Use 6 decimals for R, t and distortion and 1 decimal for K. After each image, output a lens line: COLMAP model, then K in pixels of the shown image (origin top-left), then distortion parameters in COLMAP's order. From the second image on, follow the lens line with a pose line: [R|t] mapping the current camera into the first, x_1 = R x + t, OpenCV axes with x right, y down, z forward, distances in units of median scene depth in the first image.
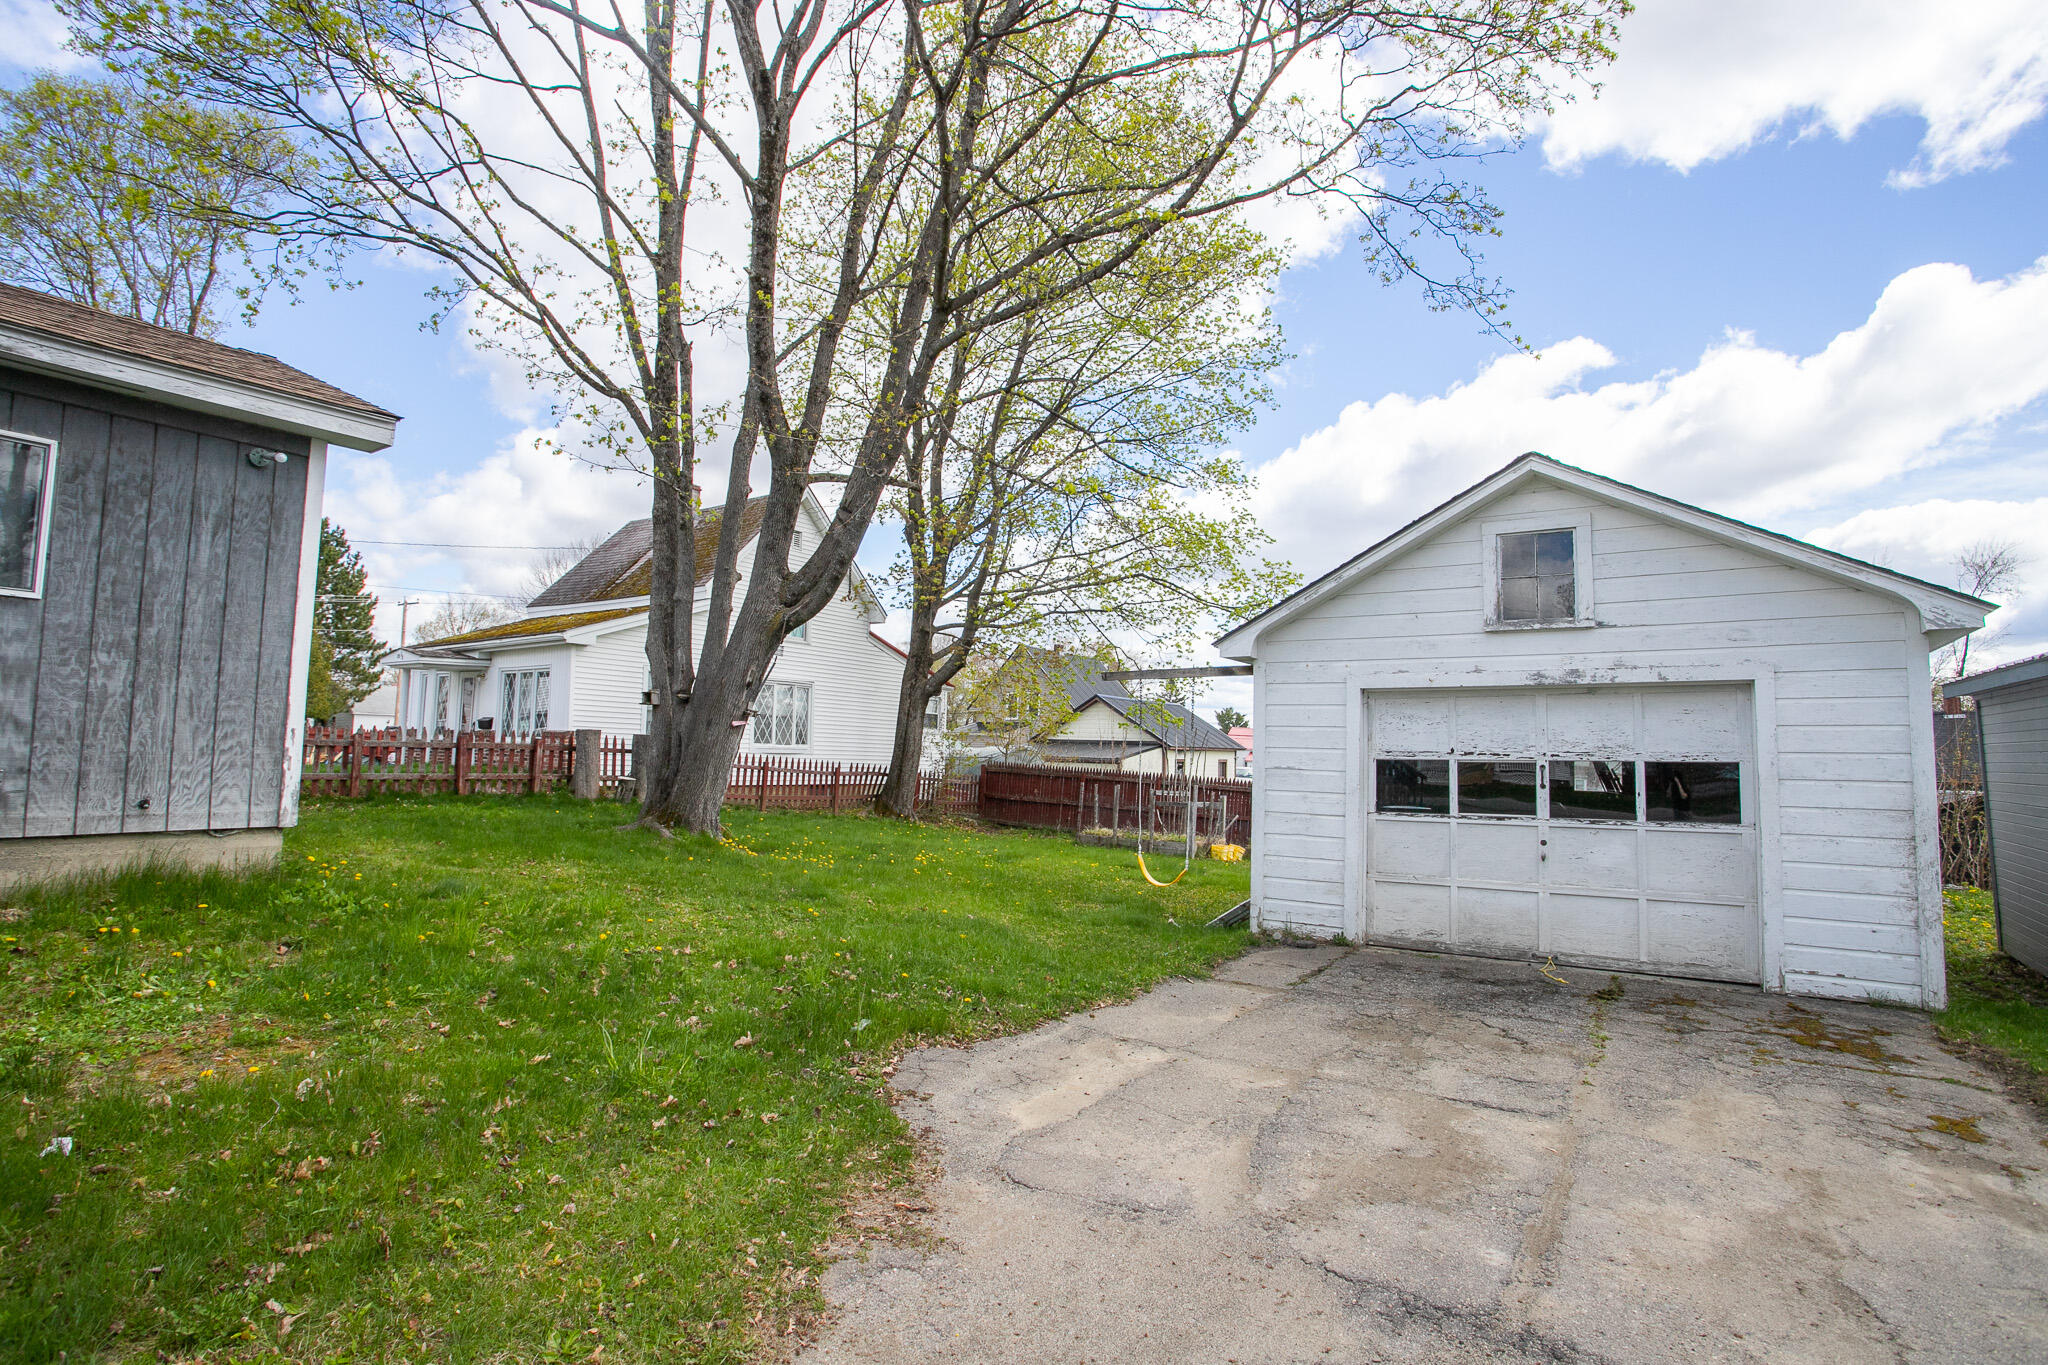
lens RADIAL K [[990.3, 0, 1021.5], [0, 990.3, 679.3], [0, 0, 1]] dist [-0.061427, 0.022082]
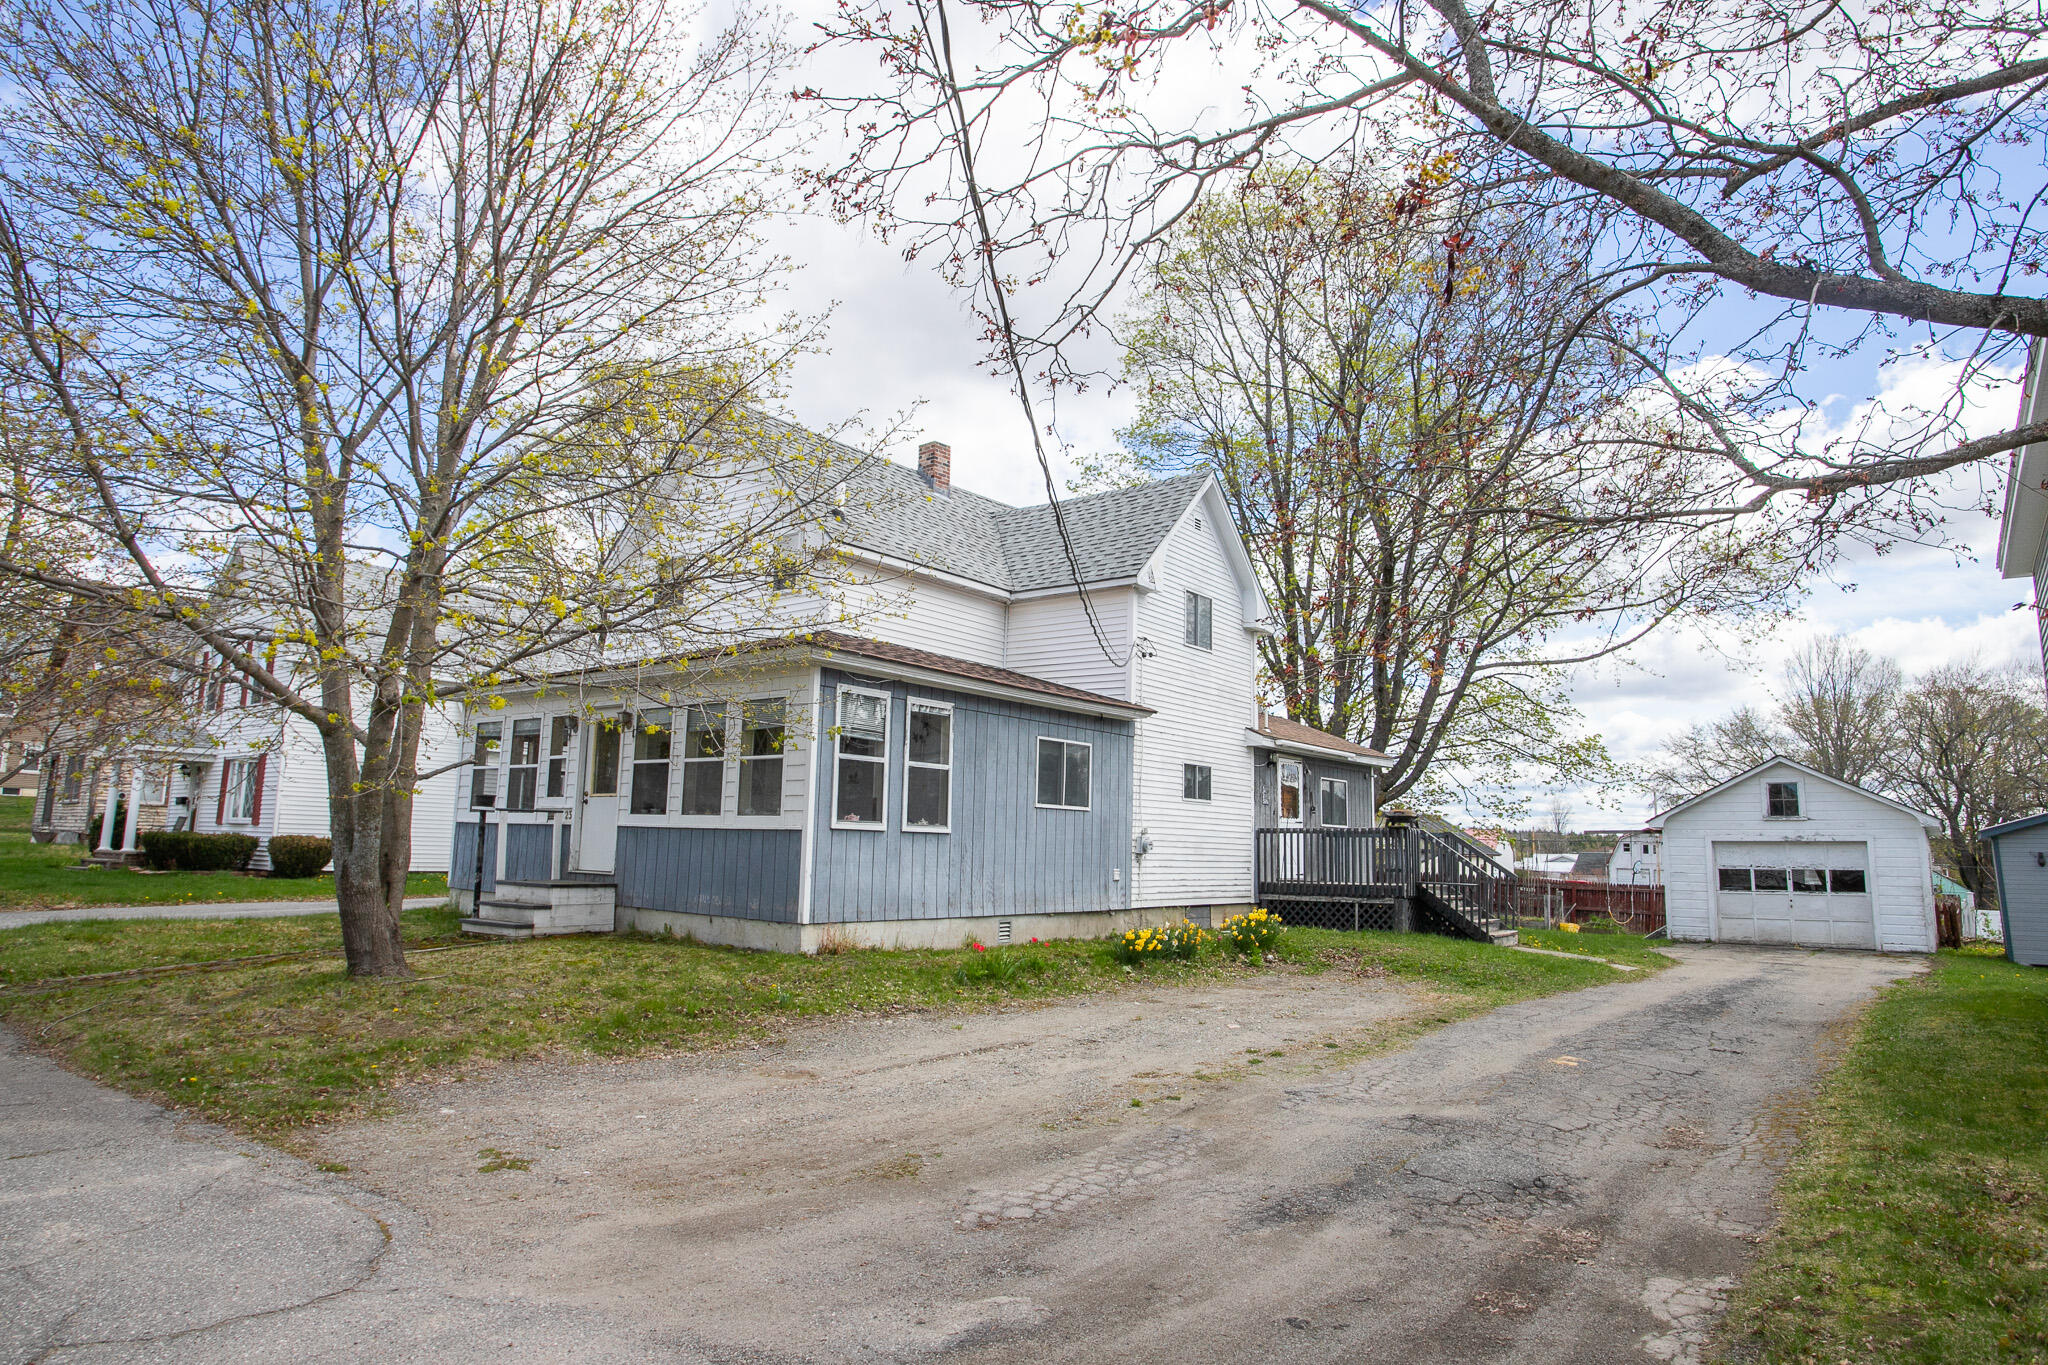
lens RADIAL K [[1225.8, 0, 1026.9], [0, 1225.8, 677.0], [0, 0, 1]] dist [-0.003987, -0.000655]
pose [[0.998356, -0.011741, -0.056100, -1.277876], [0.007813, 0.997536, -0.069727, -0.212277], [0.056780, 0.069174, 0.995987, -2.350744]]
